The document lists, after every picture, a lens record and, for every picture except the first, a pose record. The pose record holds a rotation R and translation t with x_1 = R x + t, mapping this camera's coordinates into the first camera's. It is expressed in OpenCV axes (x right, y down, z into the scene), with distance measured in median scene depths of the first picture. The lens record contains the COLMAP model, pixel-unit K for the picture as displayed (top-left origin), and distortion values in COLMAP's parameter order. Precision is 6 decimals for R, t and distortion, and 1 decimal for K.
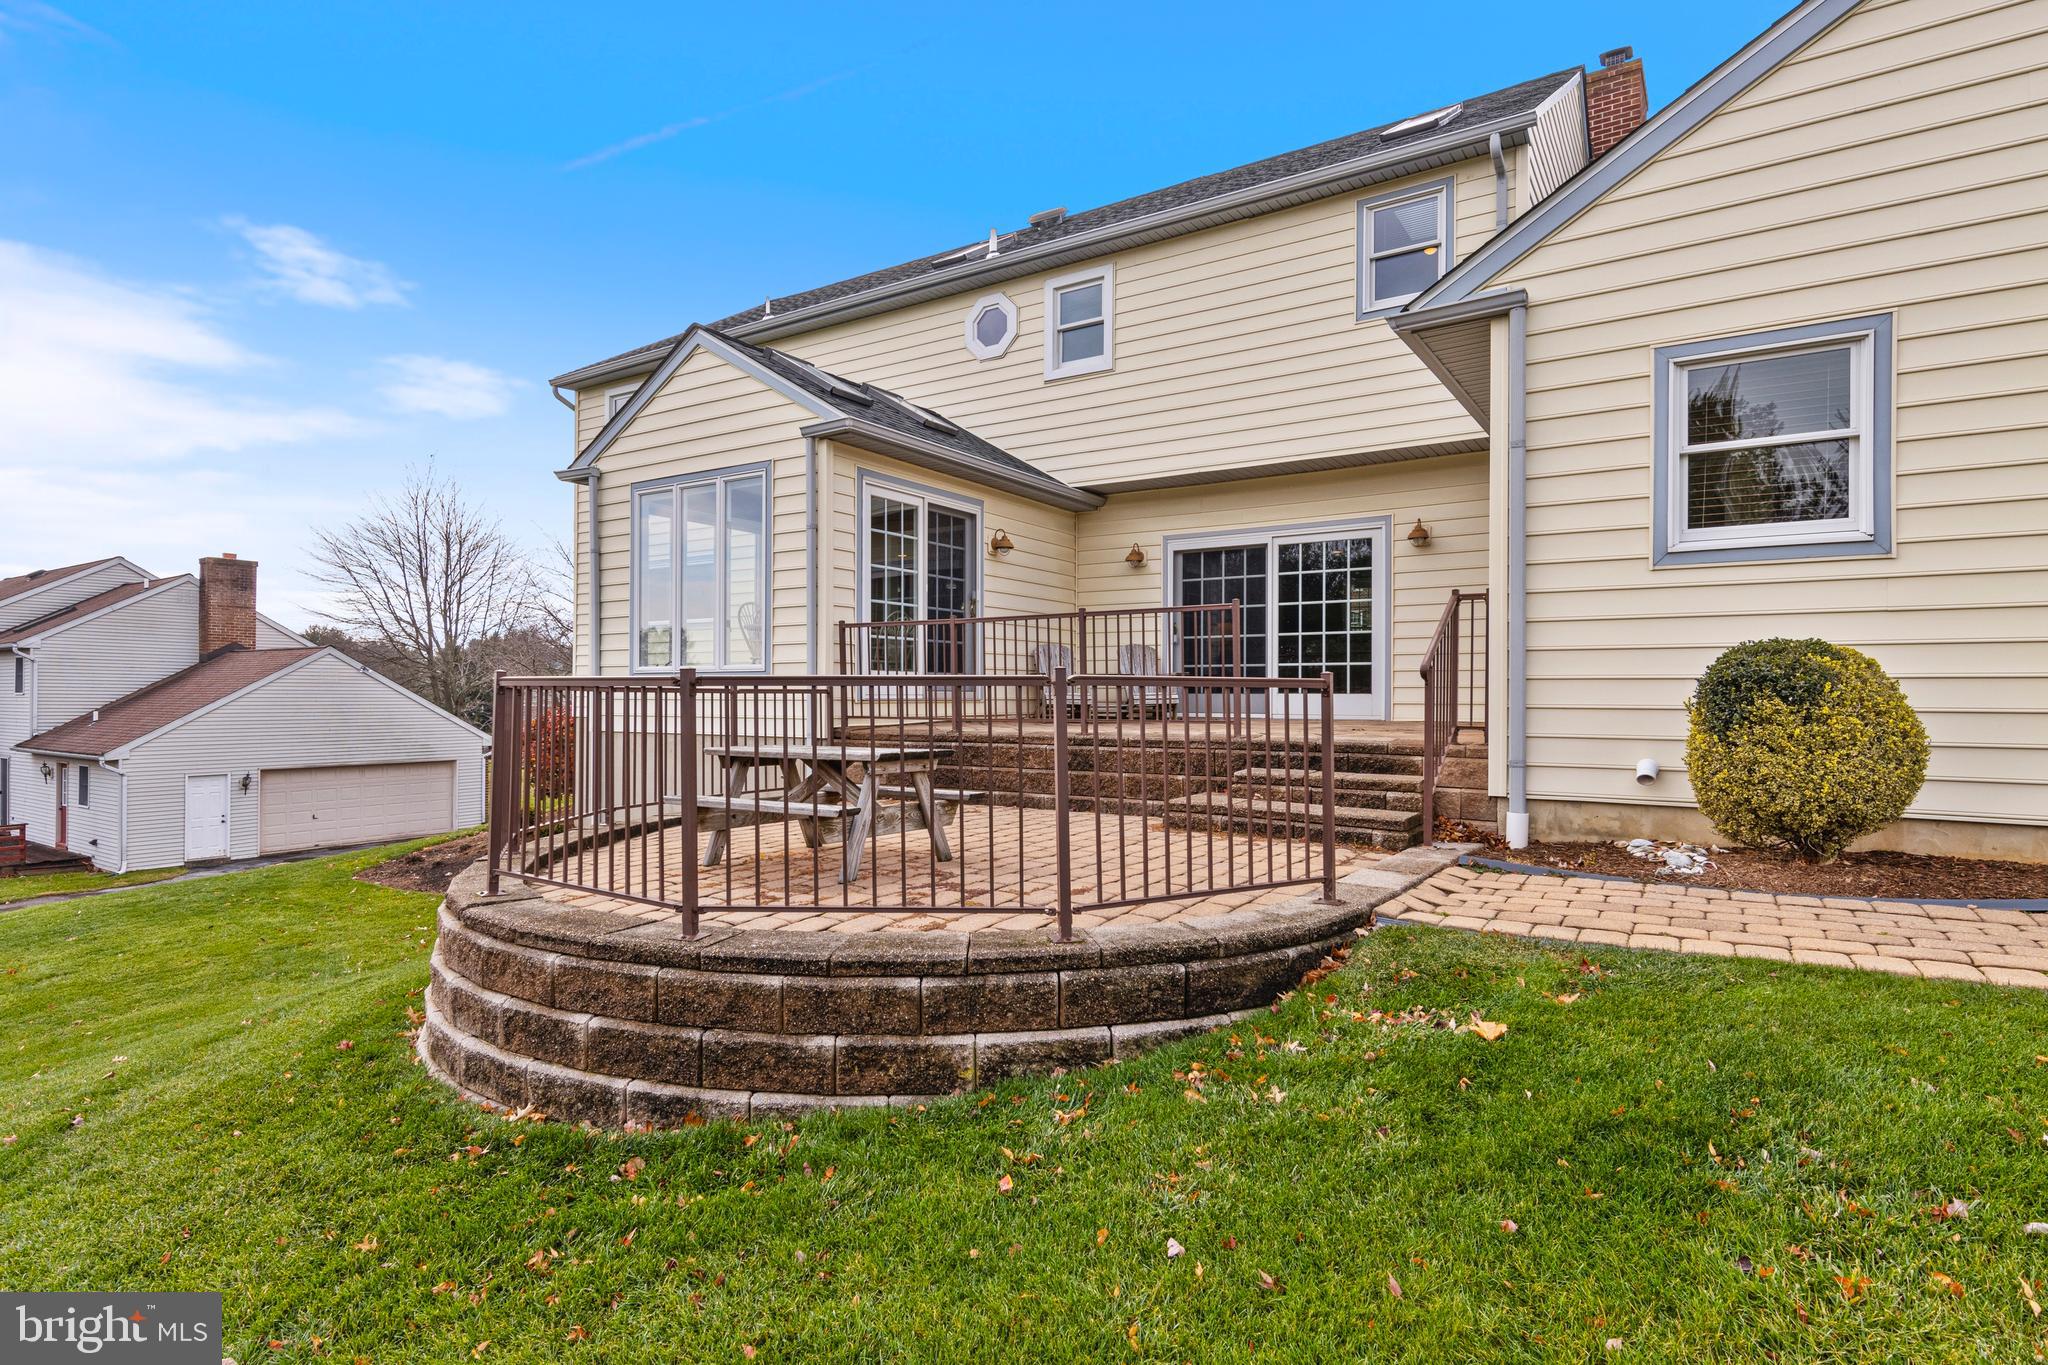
lens RADIAL K [[1052.7, 0, 1017.7], [0, 1052.7, 684.5], [0, 0, 1]] dist [0.011538, -0.002077]
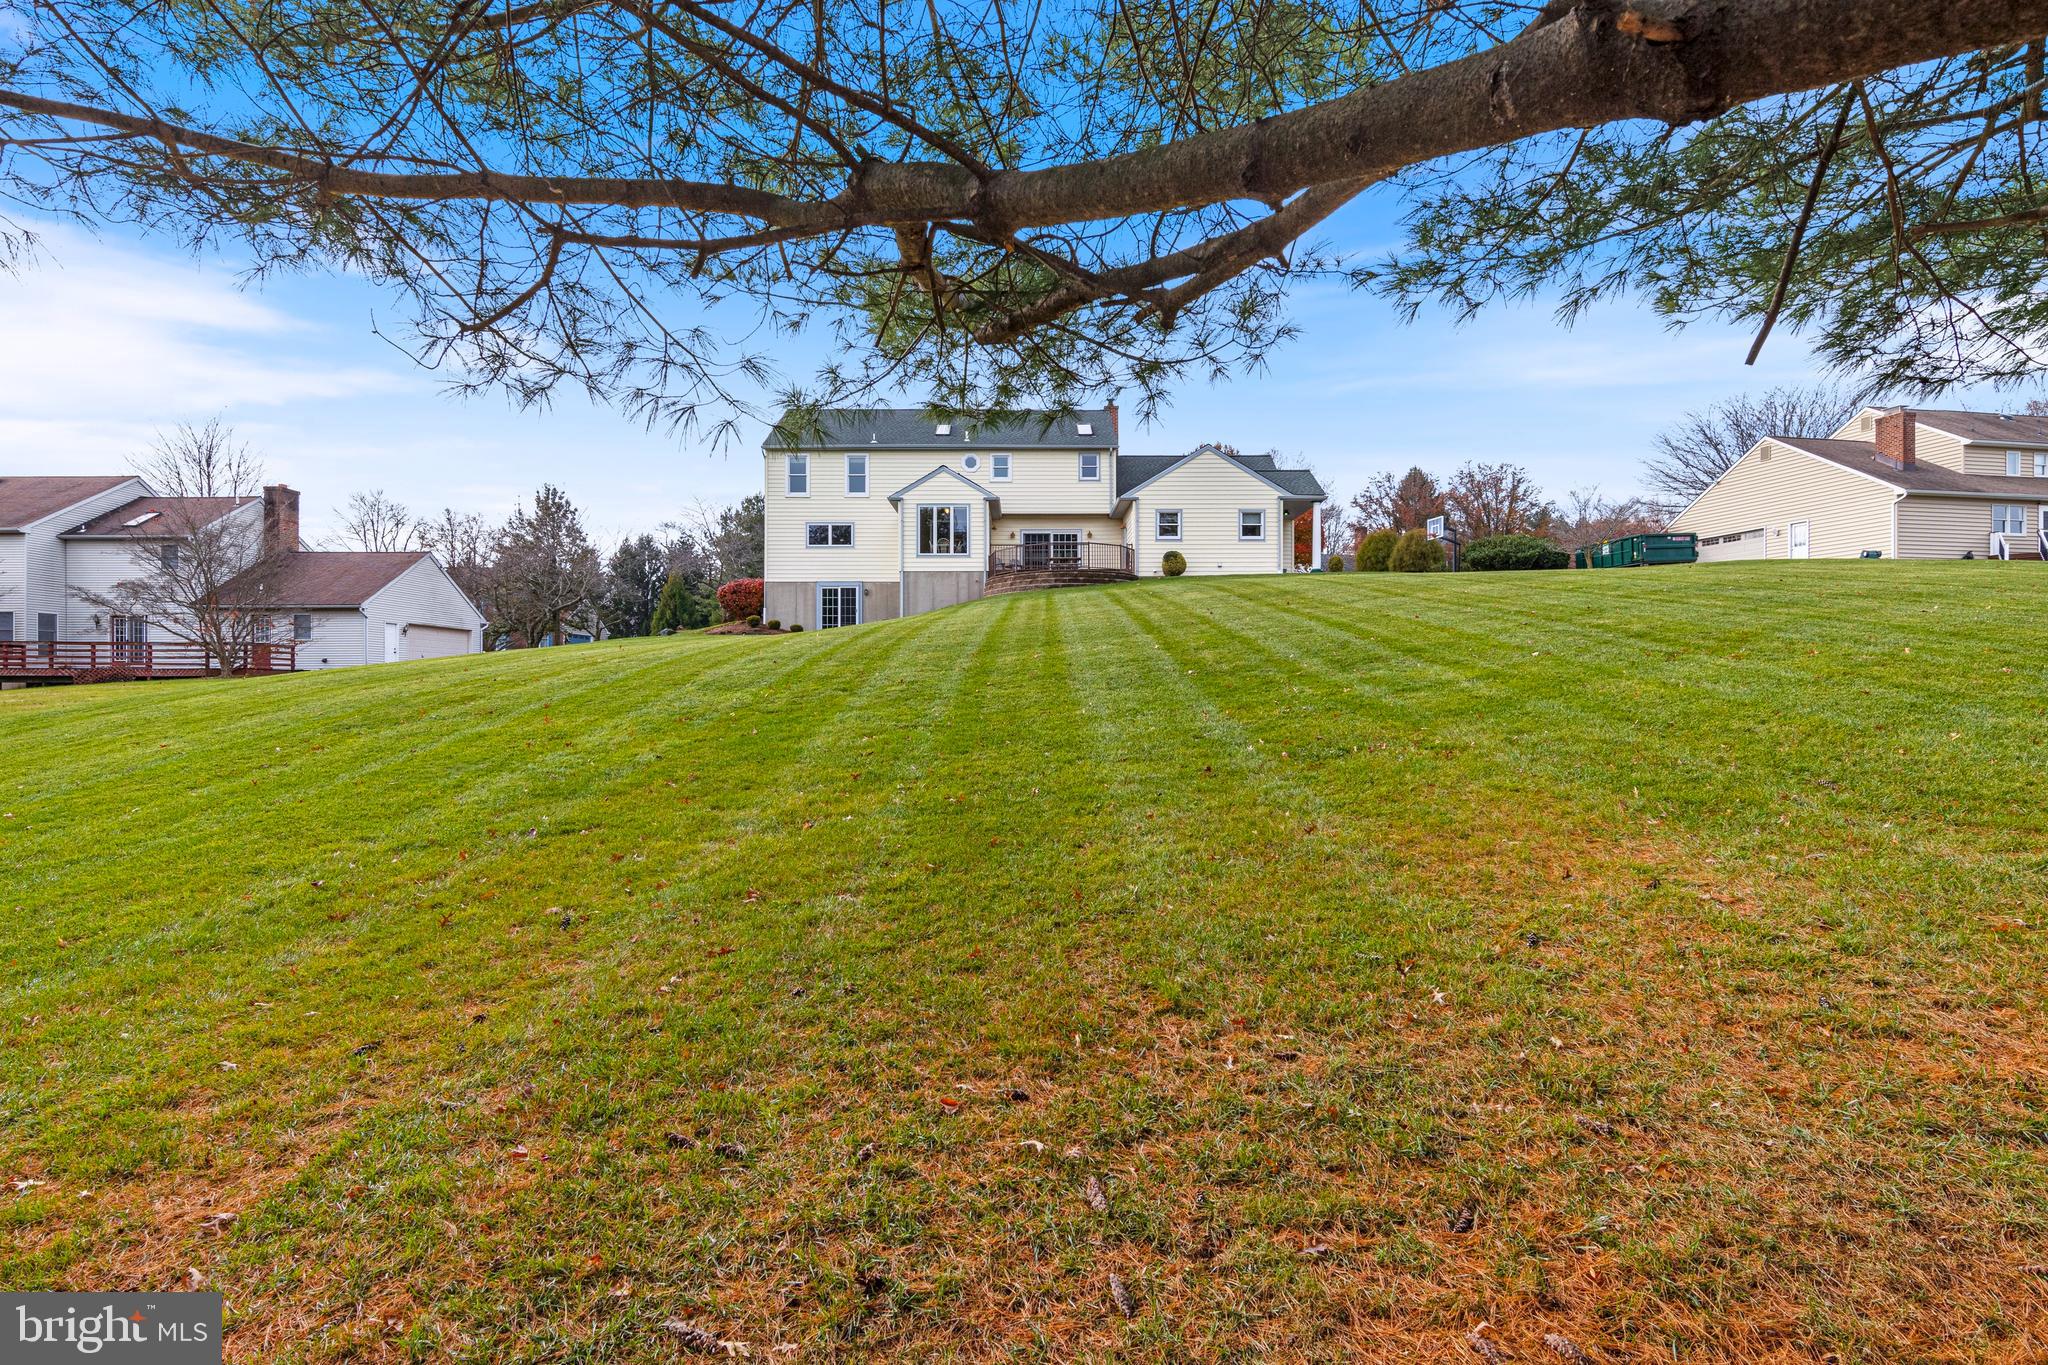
lens RADIAL K [[1052.7, 0, 1026.2], [0, 1052.7, 685.6], [0, 0, 1]] dist [0.011538, -0.002077]
pose [[0.819180, -0.002298, 0.573532, -1.931792], [0.002531, 0.999997, 0.000392, 0.397394], [-0.573531, 0.001131, 0.819183, -1.984317]]
